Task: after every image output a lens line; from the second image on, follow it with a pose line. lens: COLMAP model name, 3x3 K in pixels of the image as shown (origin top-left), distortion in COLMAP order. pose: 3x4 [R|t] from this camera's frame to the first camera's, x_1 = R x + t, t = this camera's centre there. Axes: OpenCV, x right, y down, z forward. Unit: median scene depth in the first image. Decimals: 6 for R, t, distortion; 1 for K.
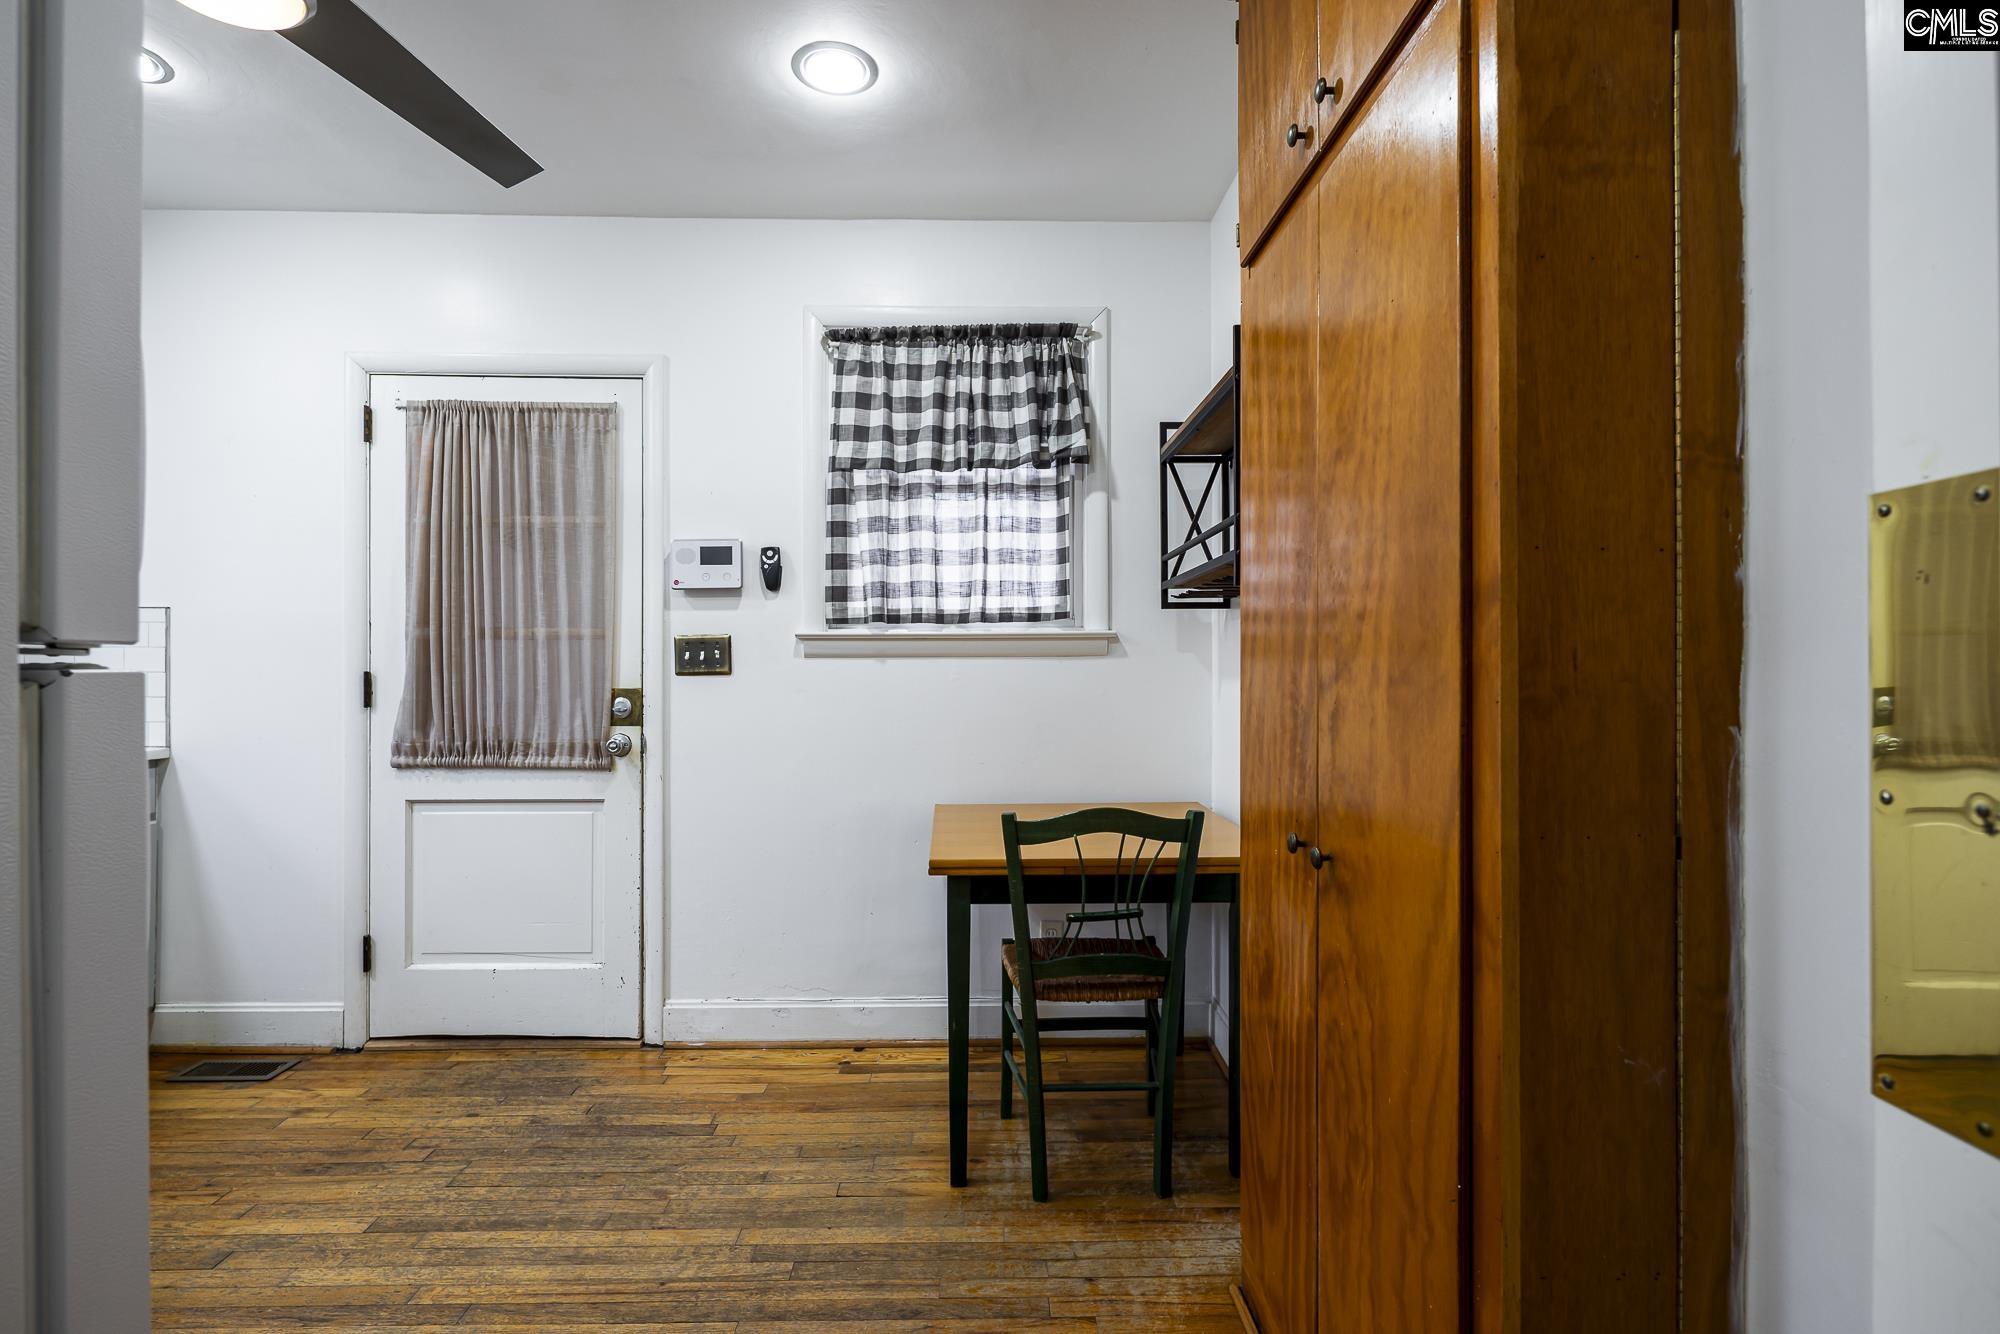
lens RADIAL K [[963.4, 0, 992.5], [0, 963.4, 661.7], [0, 0, 1]] dist [0.005088, -0.004265]
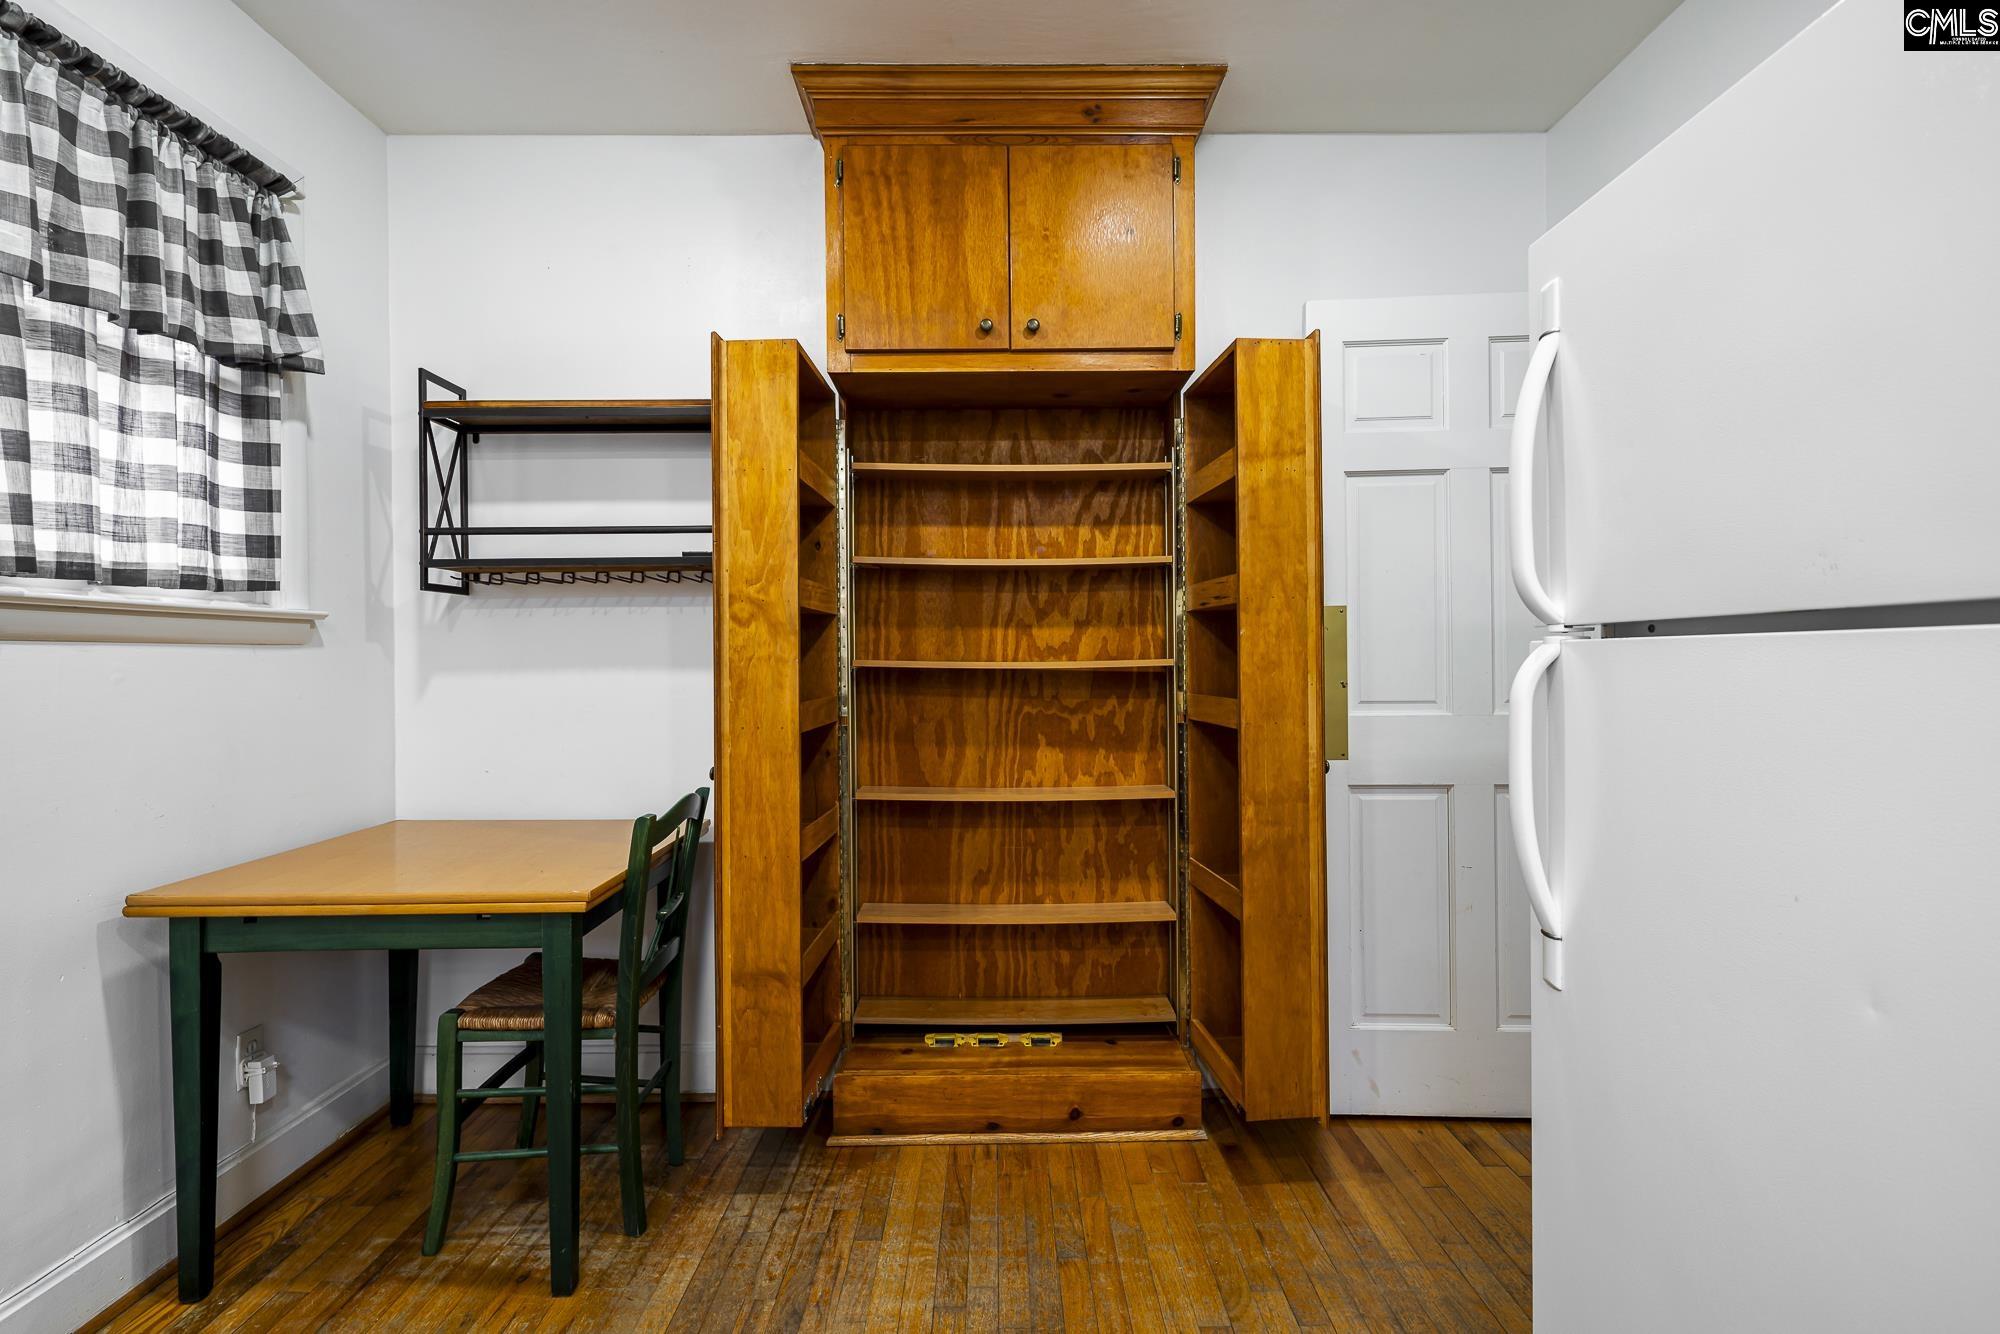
lens RADIAL K [[963.4, 0, 992.5], [0, 963.4, 661.7], [0, 0, 1]] dist [0.005088, -0.004265]
pose [[0.022505, 0.004319, 0.999737, -0.632348], [0.004789, 0.999979, -0.004428, 0.013051], [-0.999735, 0.004887, 0.022484, 0.465620]]
